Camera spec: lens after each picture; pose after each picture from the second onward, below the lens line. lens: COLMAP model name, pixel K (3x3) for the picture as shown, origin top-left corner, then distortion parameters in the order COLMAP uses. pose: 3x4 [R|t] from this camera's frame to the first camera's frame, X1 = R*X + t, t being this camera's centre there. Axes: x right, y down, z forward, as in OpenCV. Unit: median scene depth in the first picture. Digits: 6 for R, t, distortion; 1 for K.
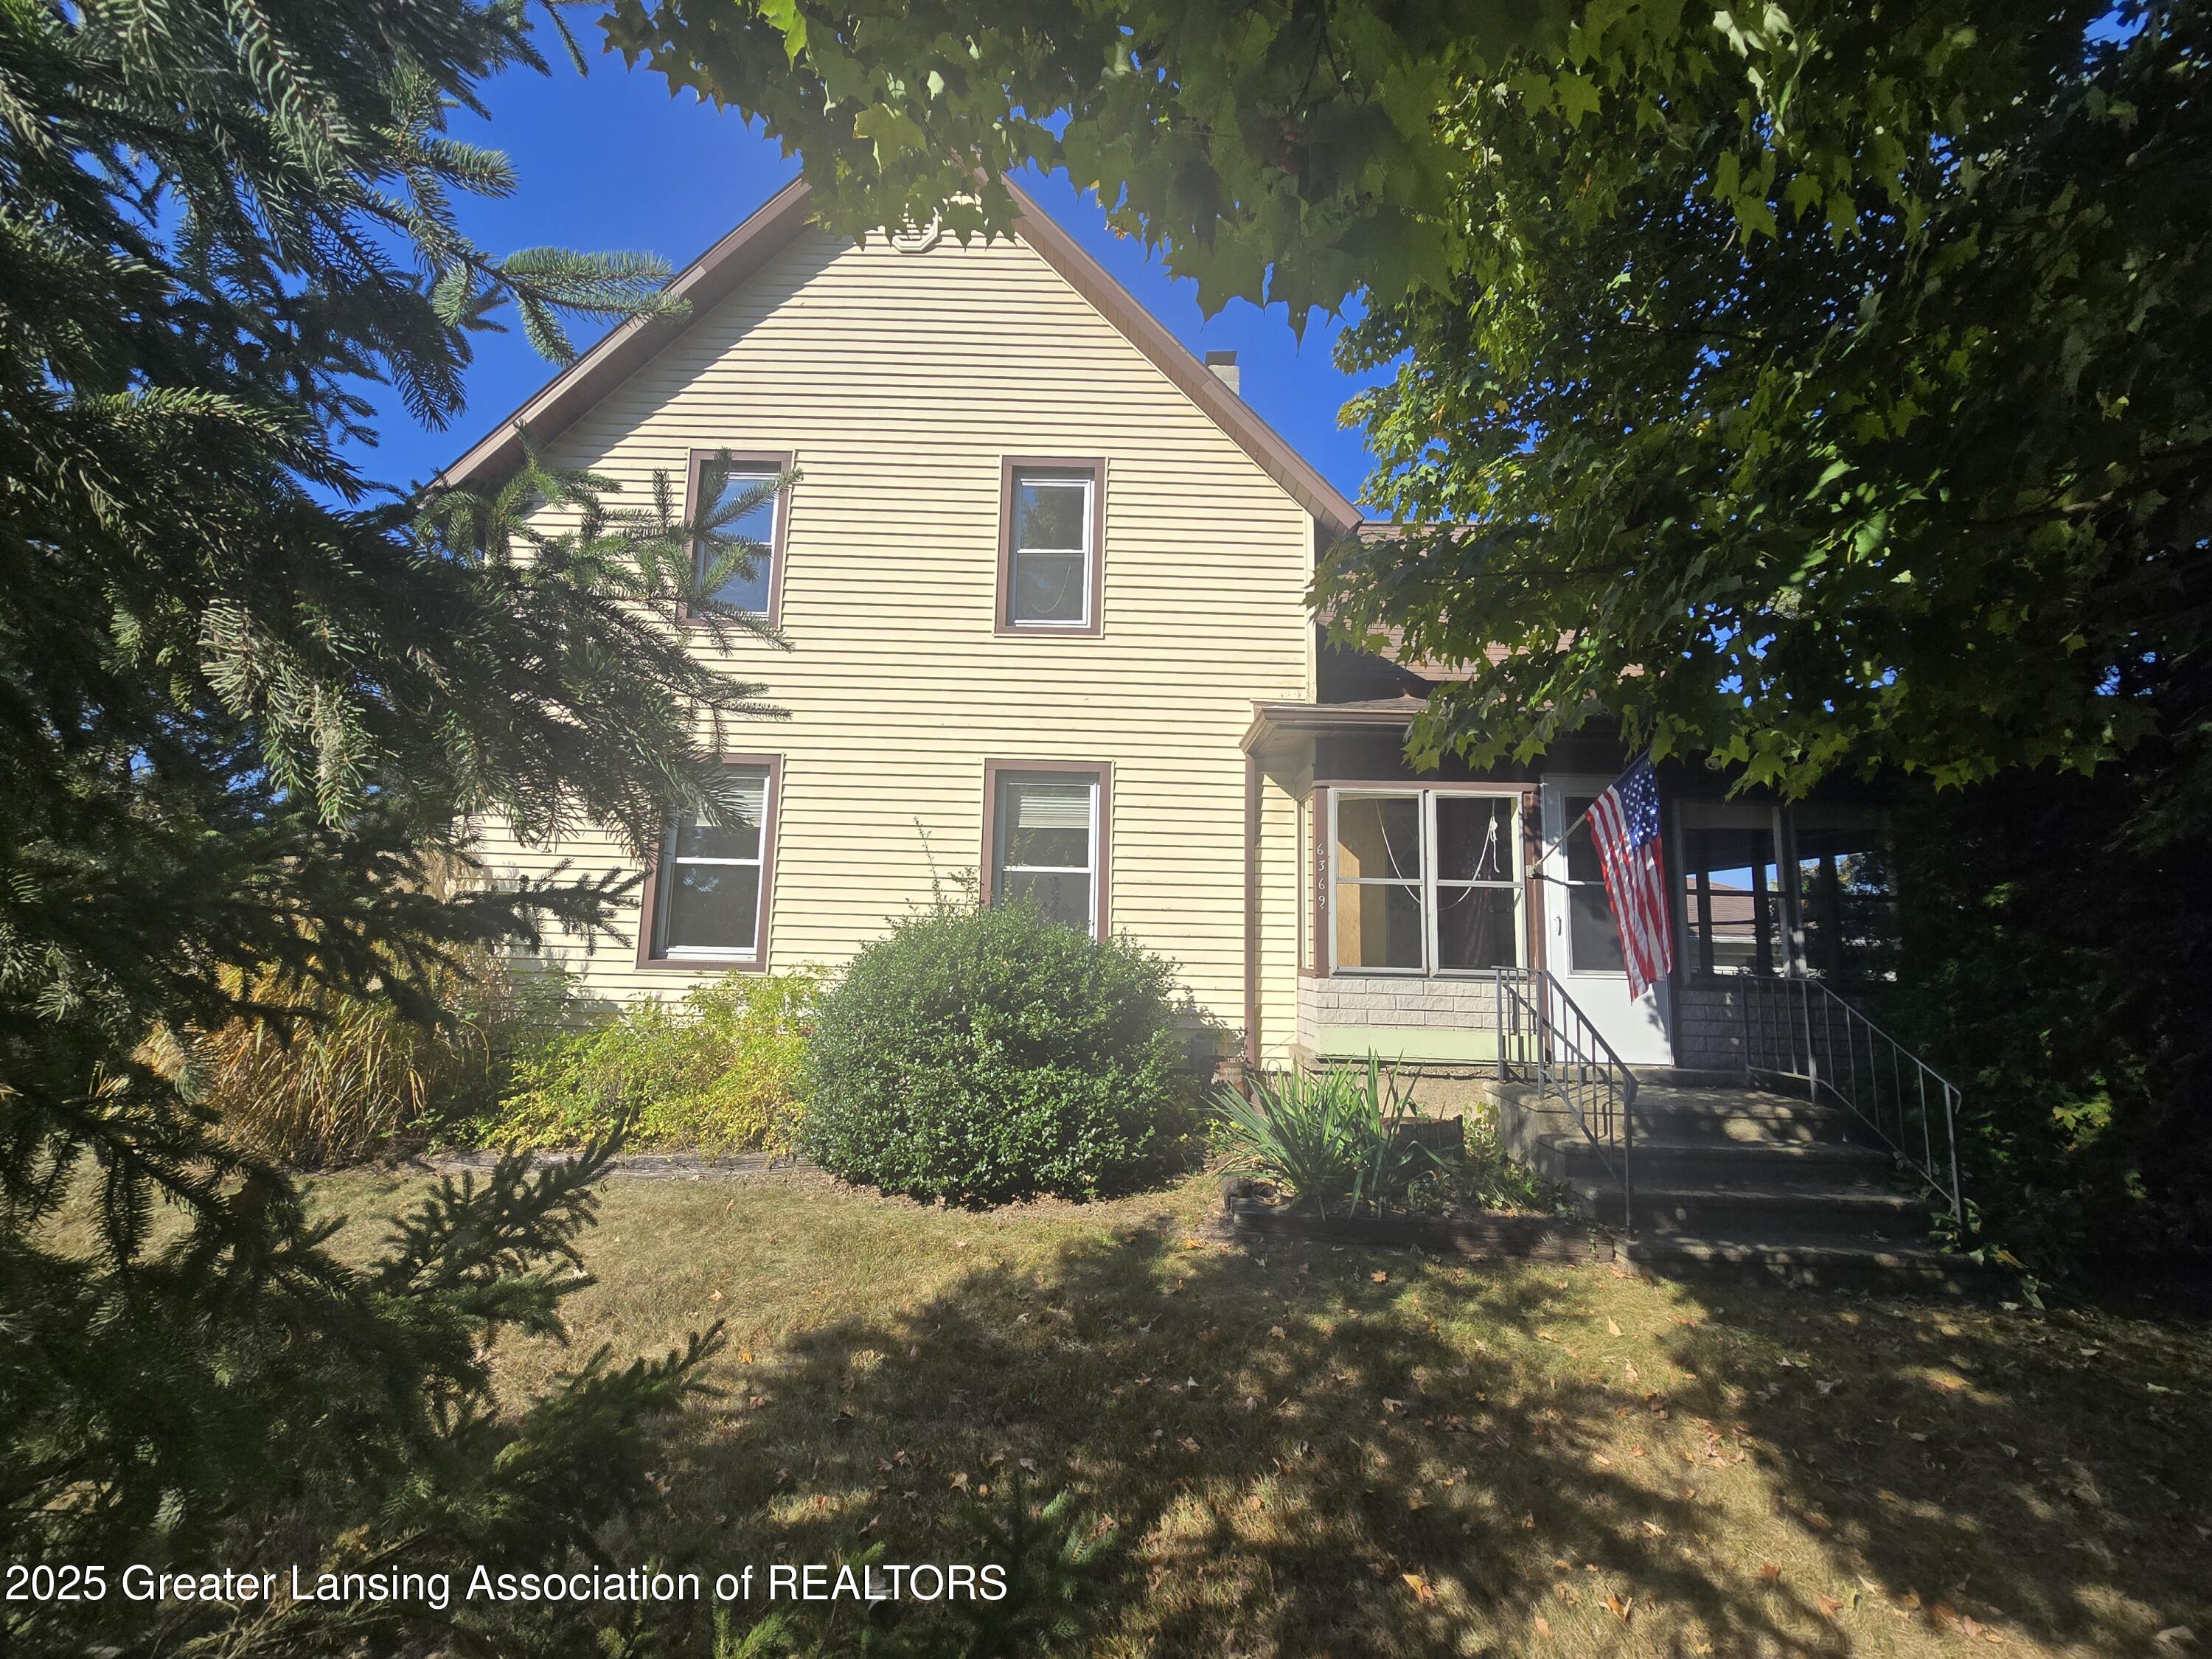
lens RADIAL K [[902.4, 0, 1101.8], [0, 902.4, 841.2], [0, 0, 1]] dist [-0.011898, 0.004334]
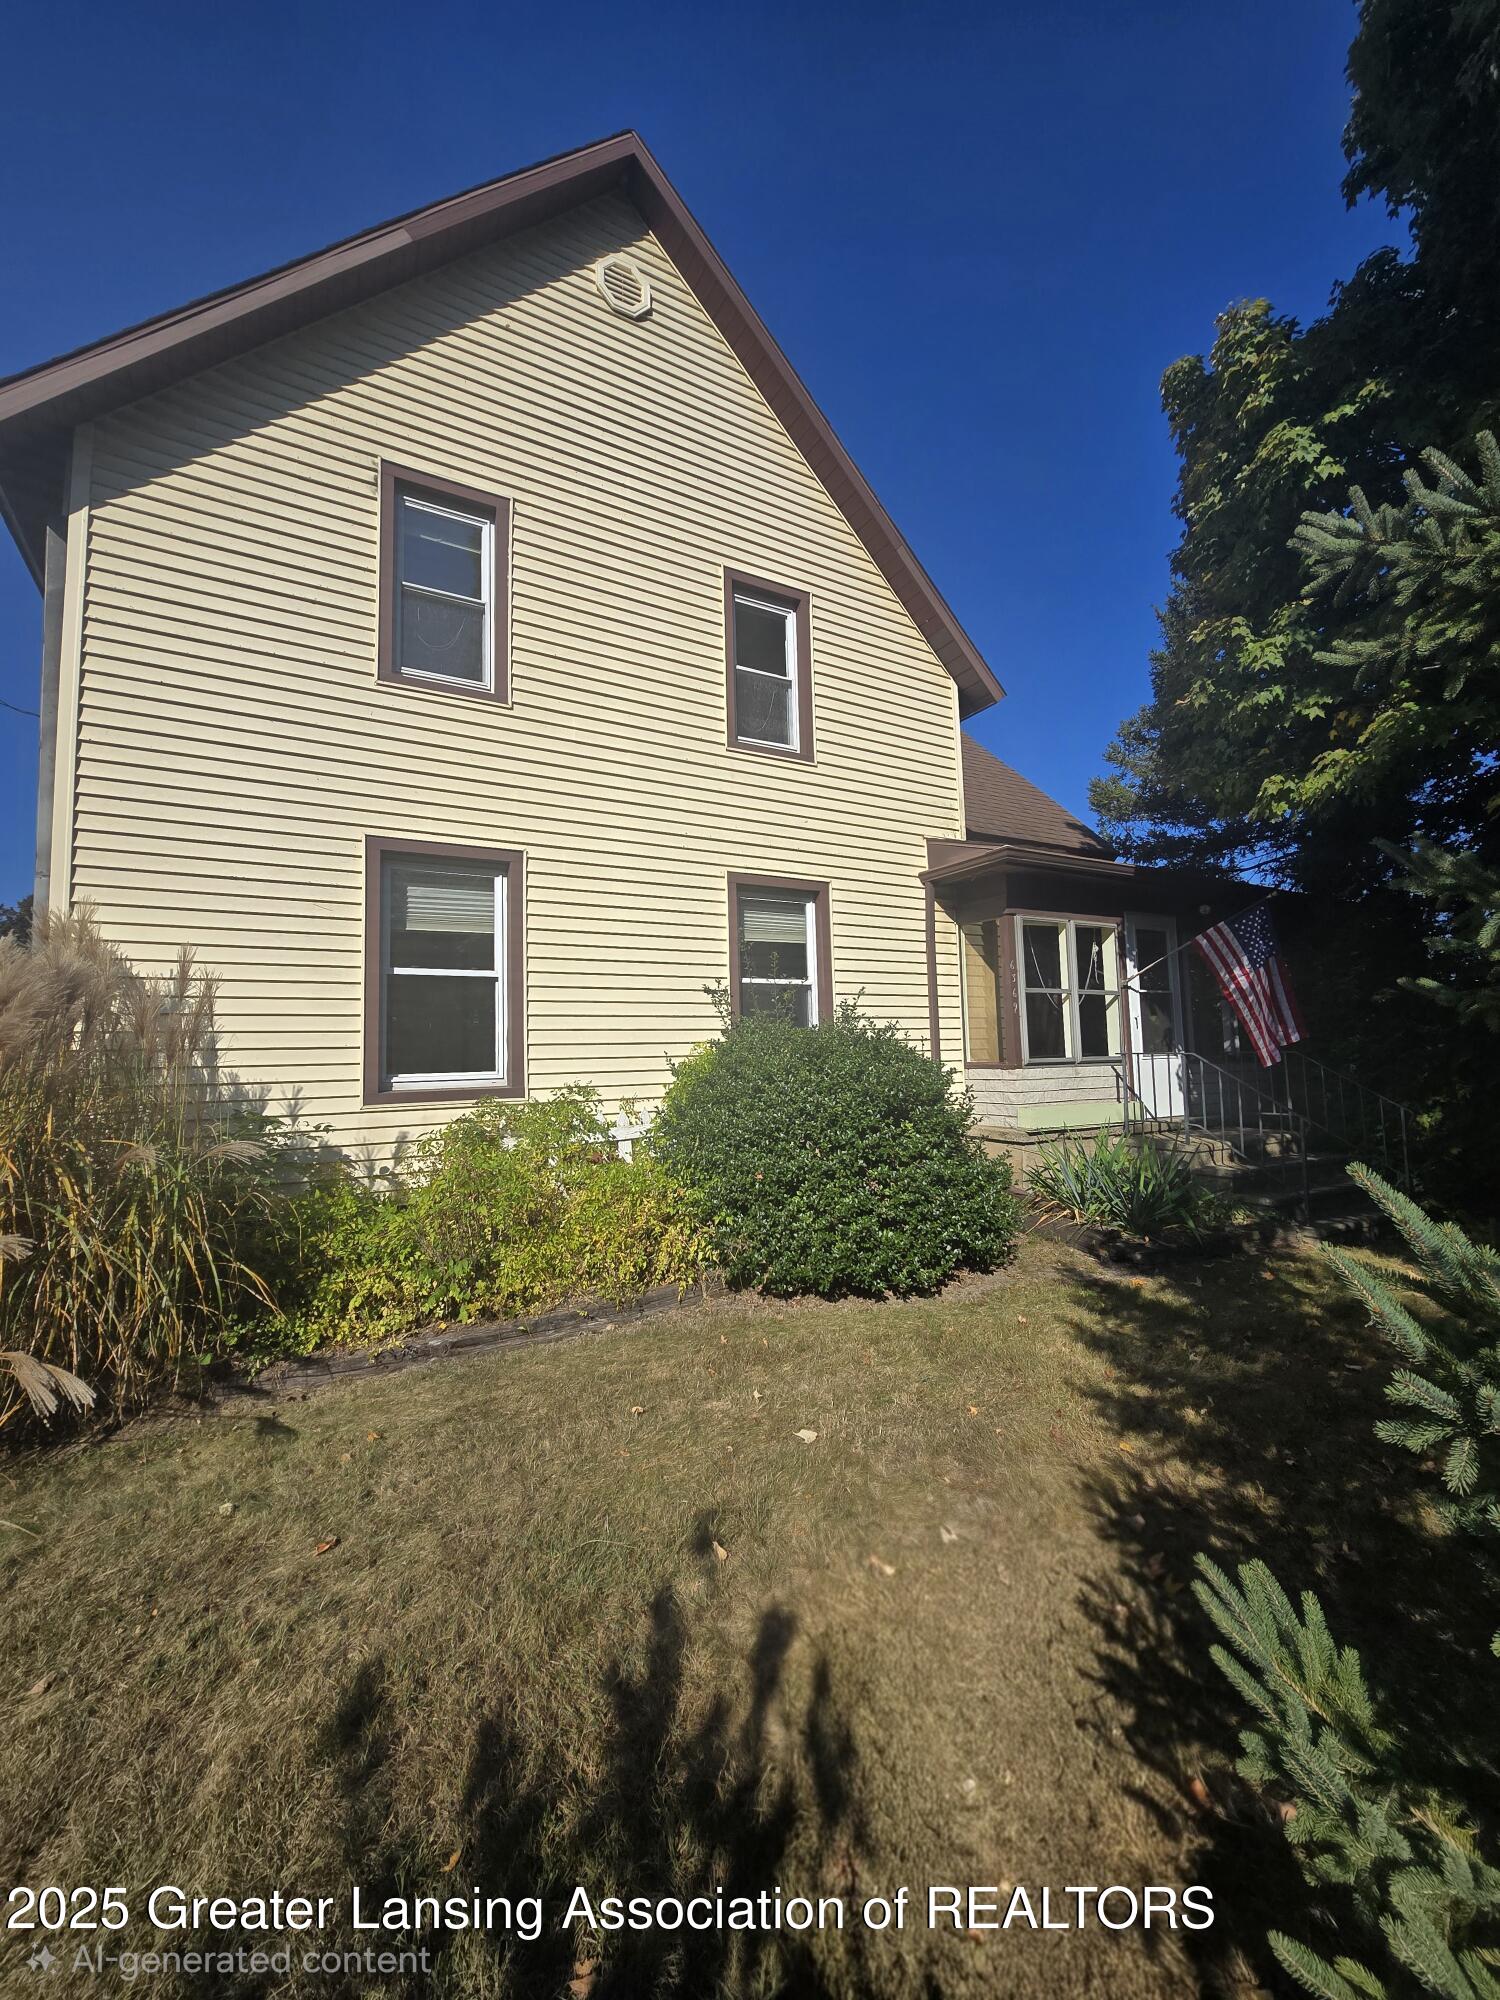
lens RADIAL K [[815.9, 0, 750.0], [0, 815.9, 1000.0], [0, 0, 1]] dist [-0.011898, 0.004334]
pose [[0.866346, -0.011334, 0.499315, -0.564488], [-0.013992, 0.998799, 0.046950, 0.008379], [-0.499248, -0.047662, 0.865147, 0.193357]]
